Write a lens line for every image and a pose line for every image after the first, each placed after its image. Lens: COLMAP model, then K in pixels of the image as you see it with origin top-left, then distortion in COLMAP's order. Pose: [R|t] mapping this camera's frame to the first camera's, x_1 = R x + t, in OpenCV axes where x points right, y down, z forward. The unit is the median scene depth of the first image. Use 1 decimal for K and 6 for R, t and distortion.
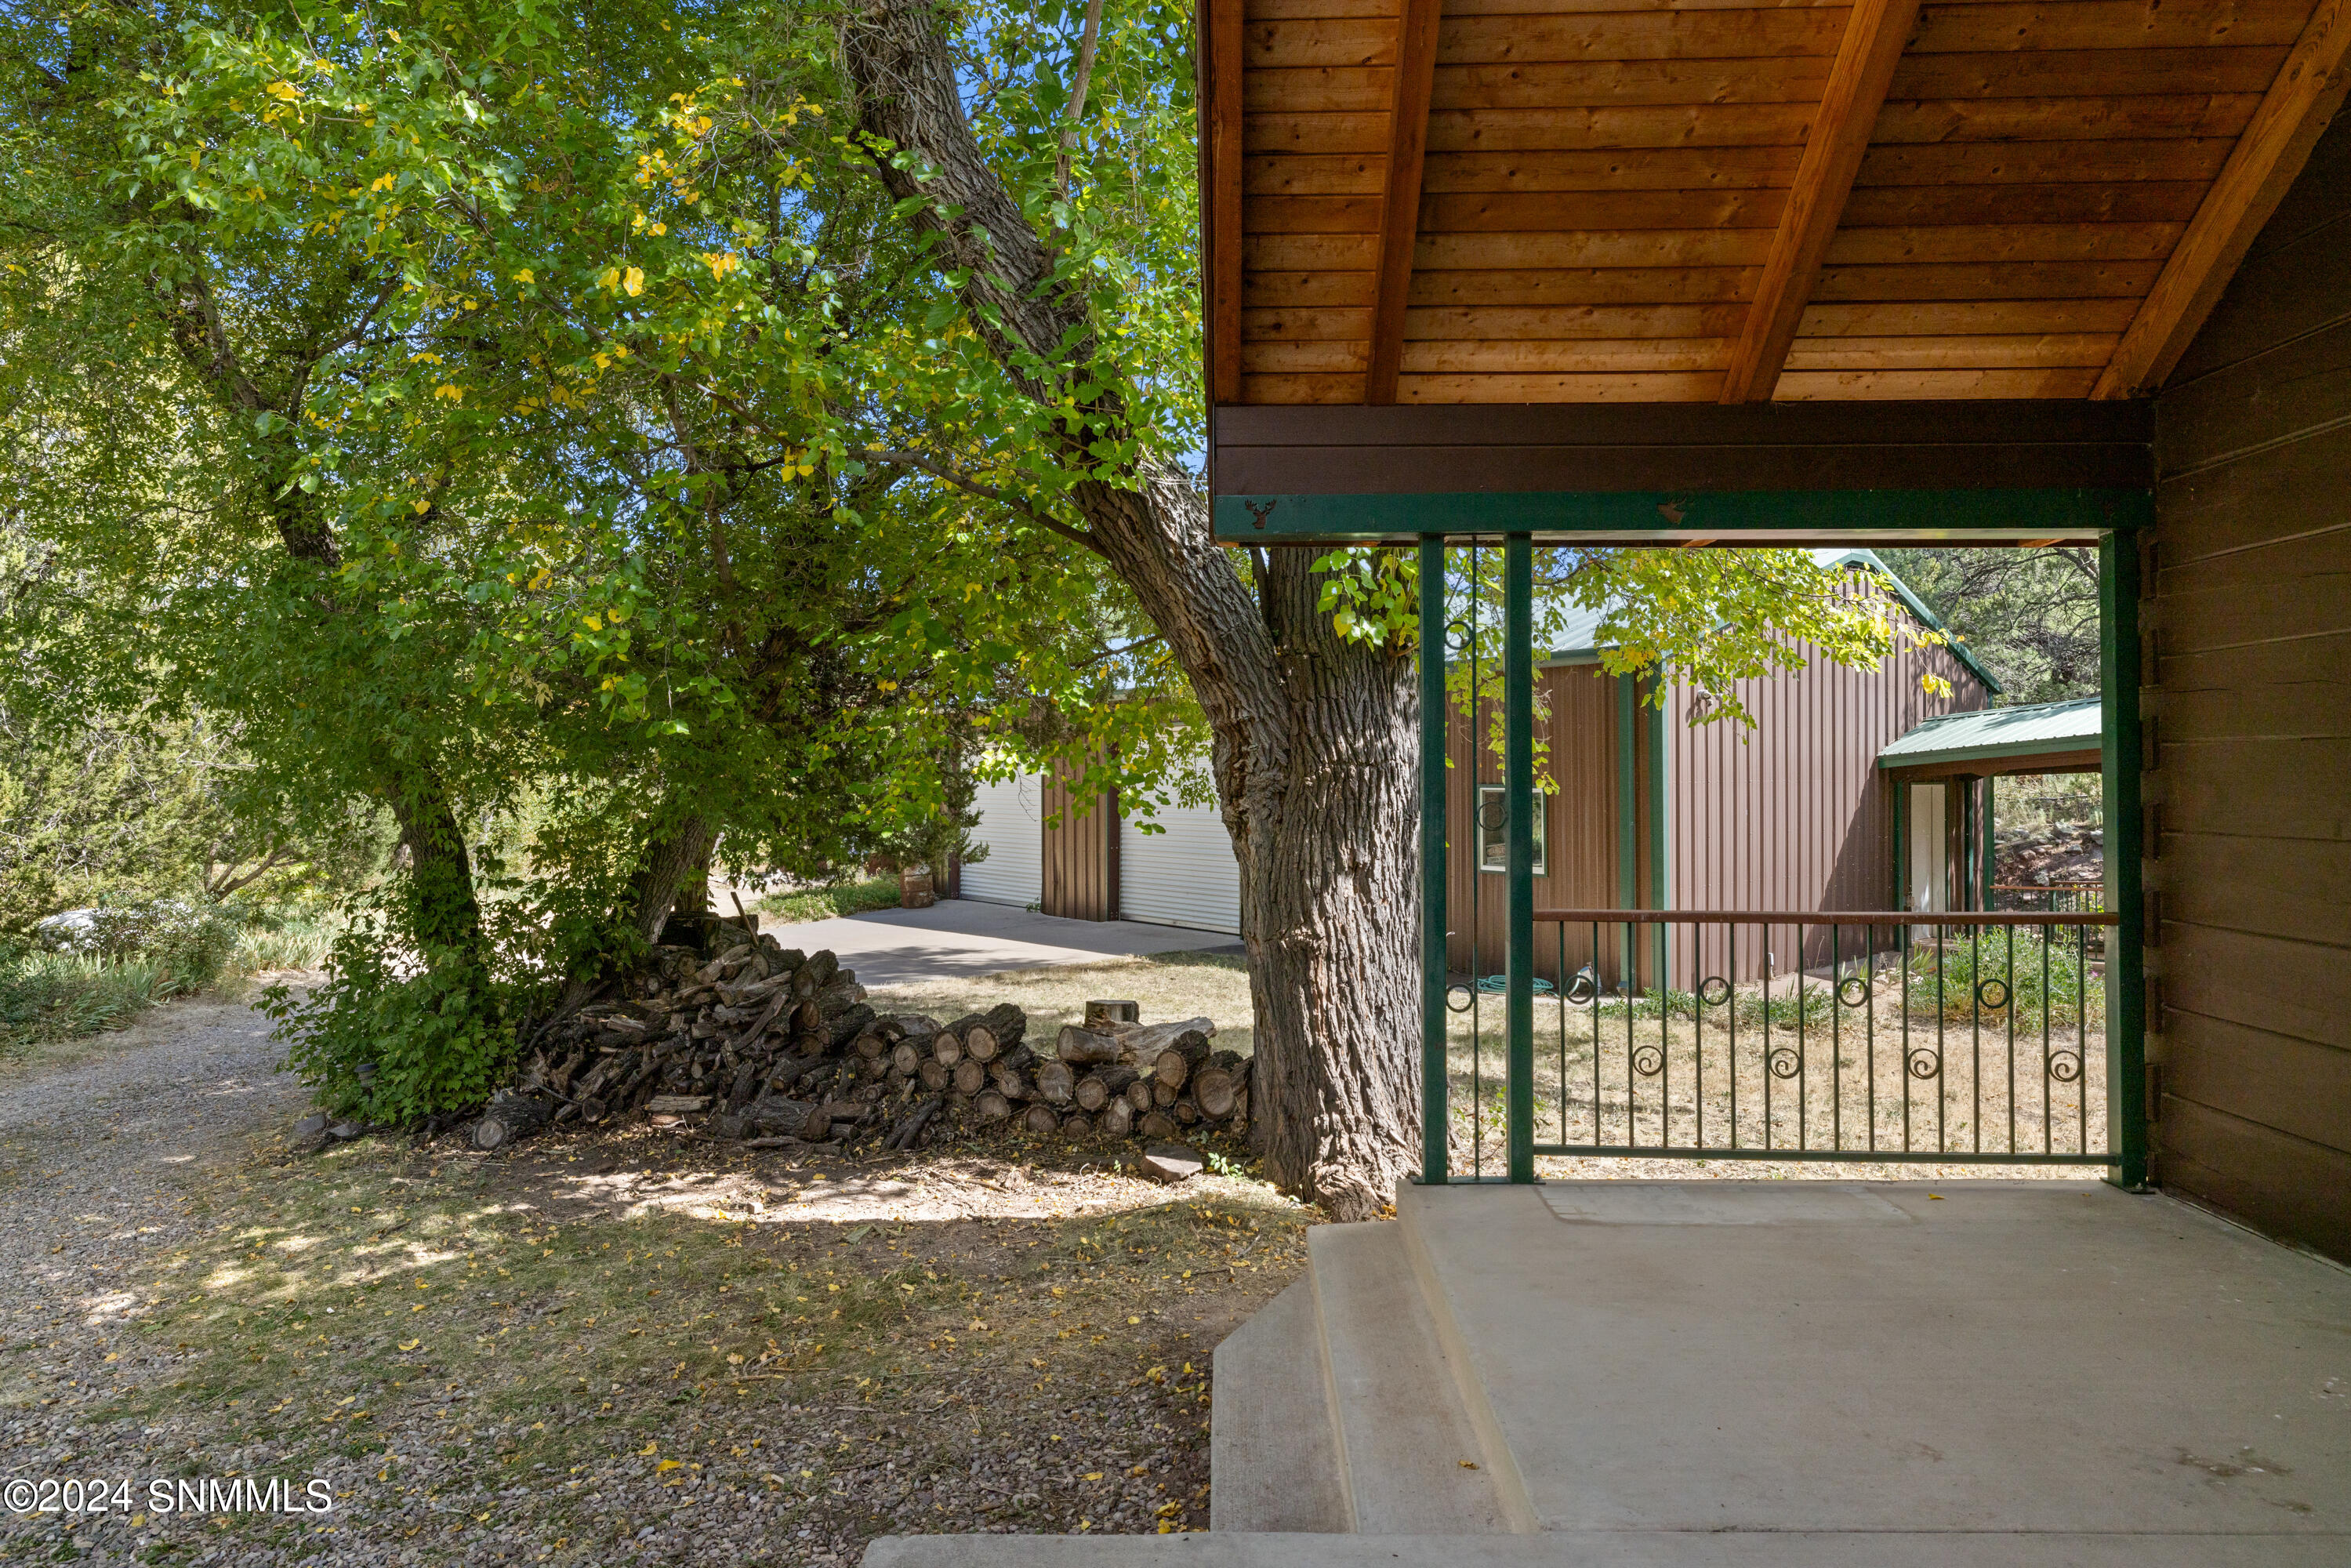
lens RADIAL K [[1335.0, 0, 1177.2], [0, 1335.0, 776.9], [0, 0, 1]] dist [0.005031, -0.000797]
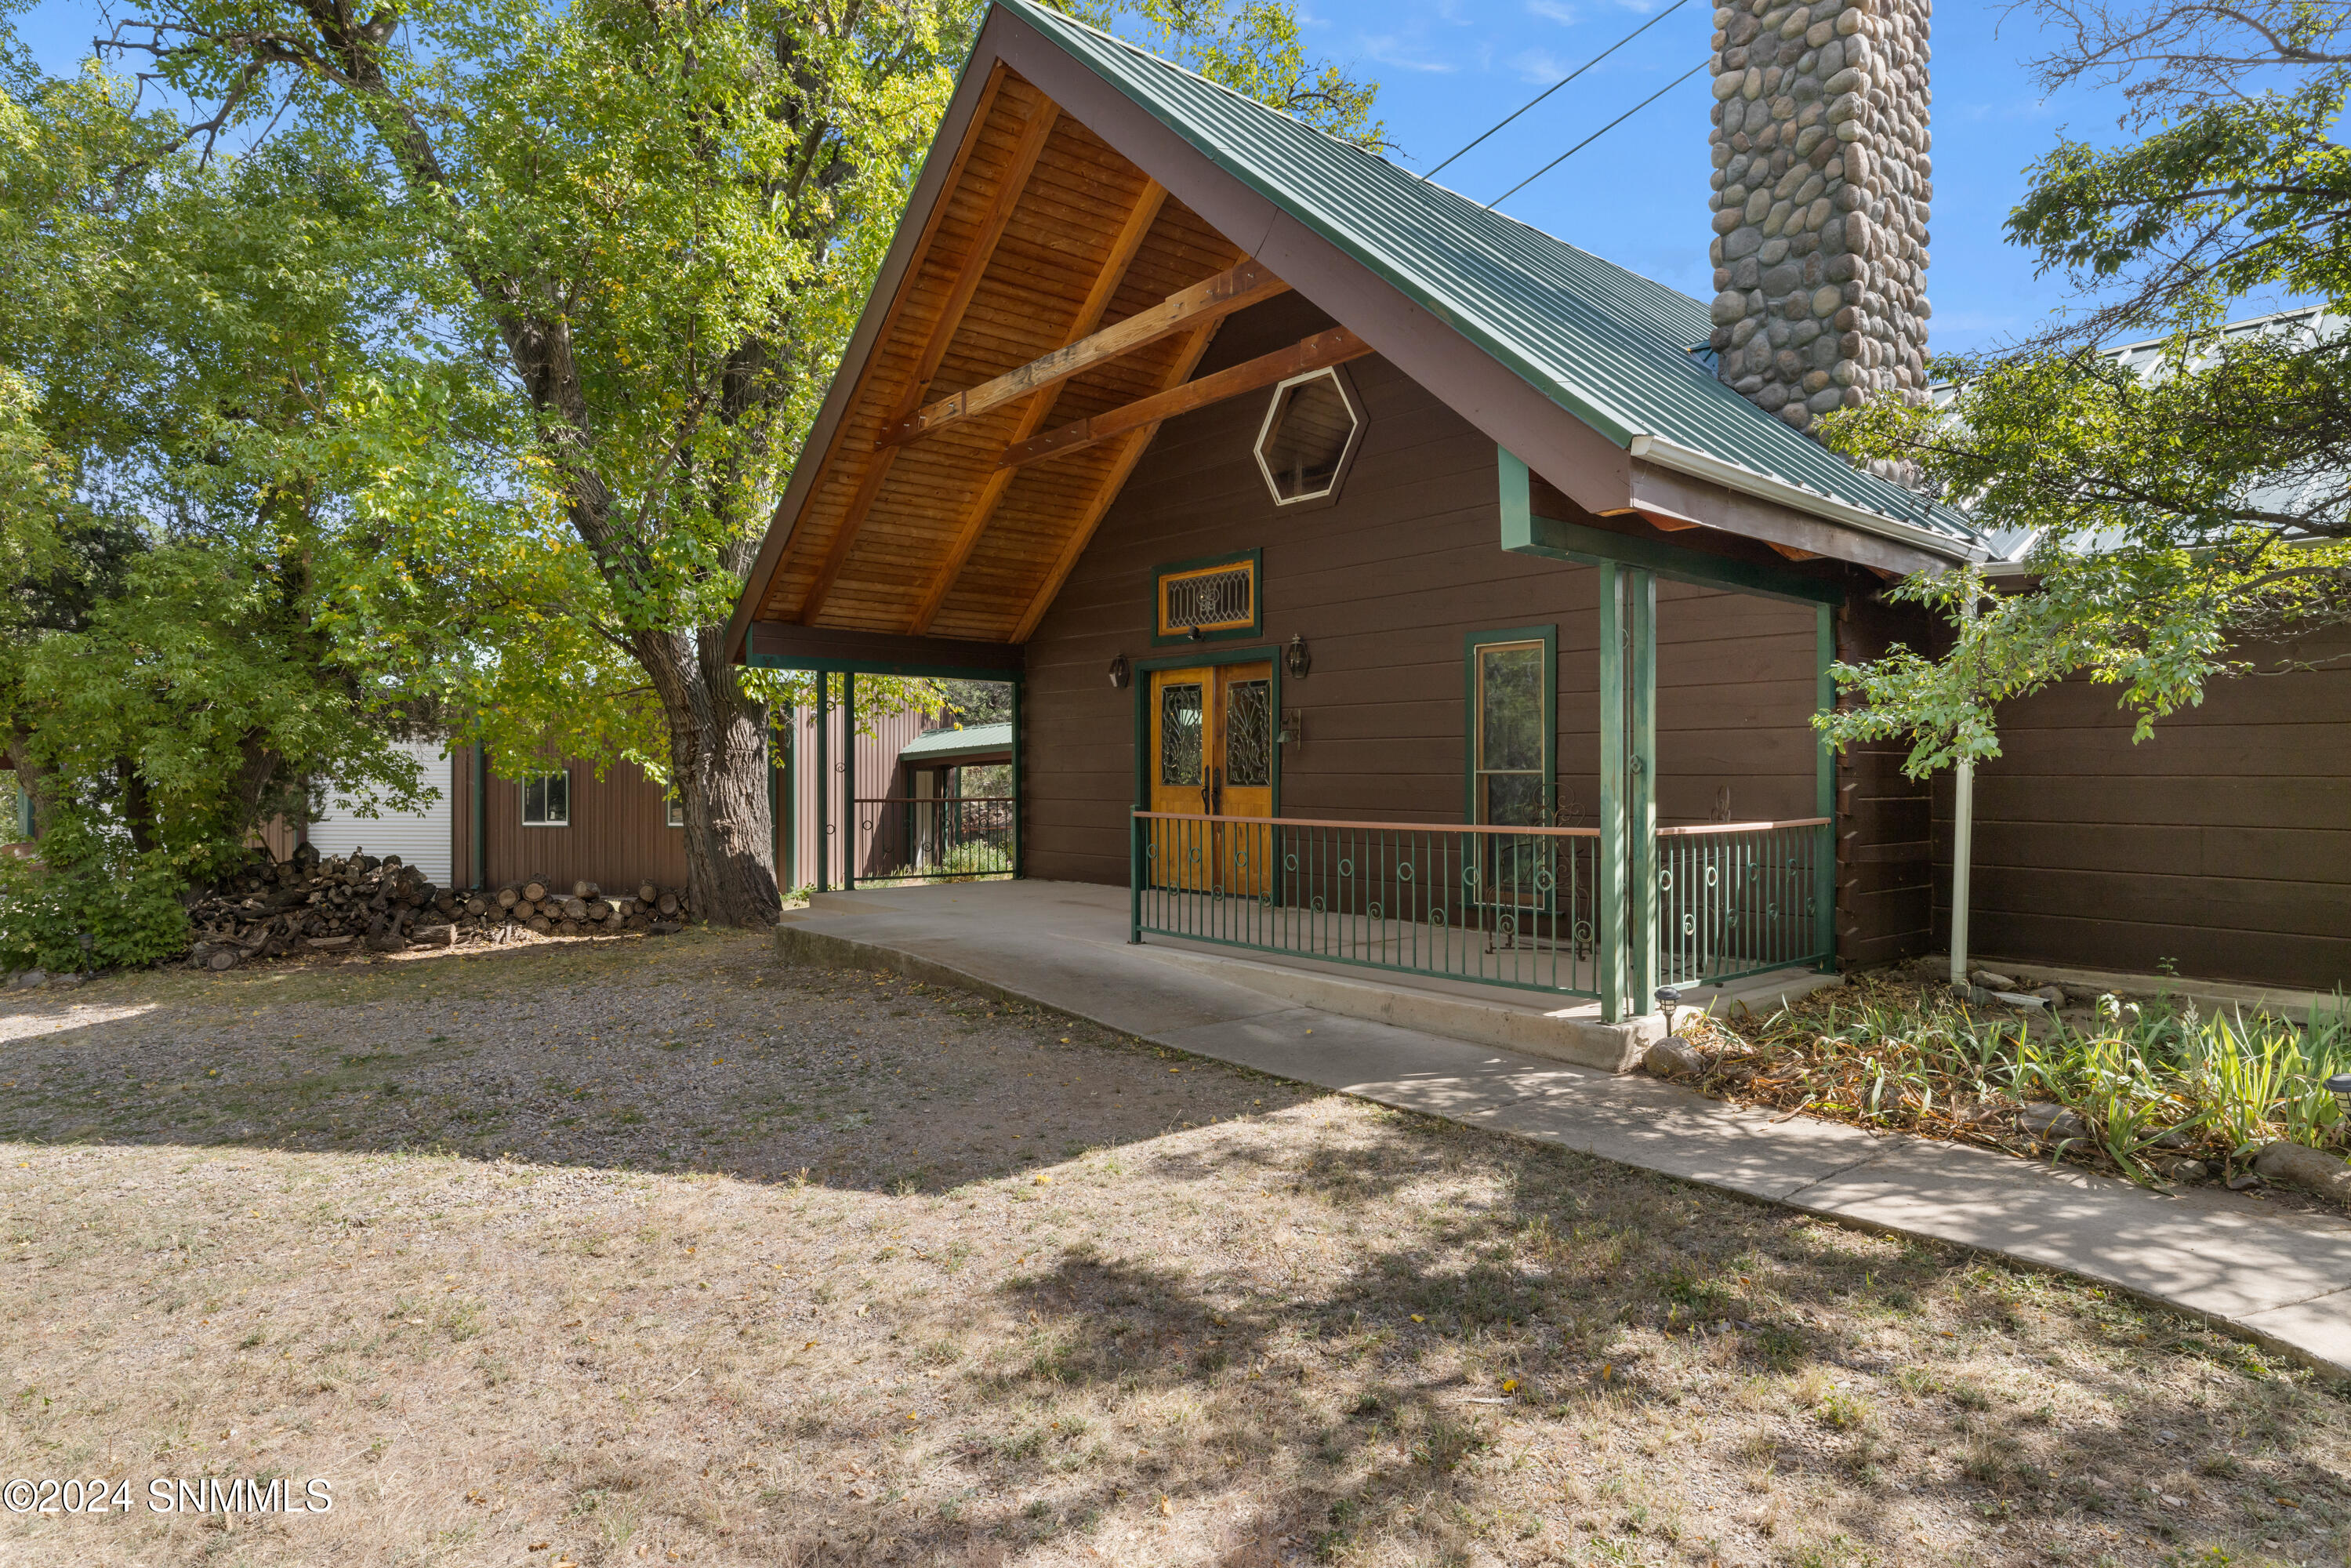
lens RADIAL K [[1335.0, 0, 1176.5], [0, 1335.0, 779.8], [0, 0, 1]] dist [0.005031, -0.000797]
pose [[0.747035, 0.001374, 0.664783, -0.703928], [-0.002925, 0.999995, 0.001220, 0.030389], [-0.664778, -0.002856, 0.747035, -1.020246]]
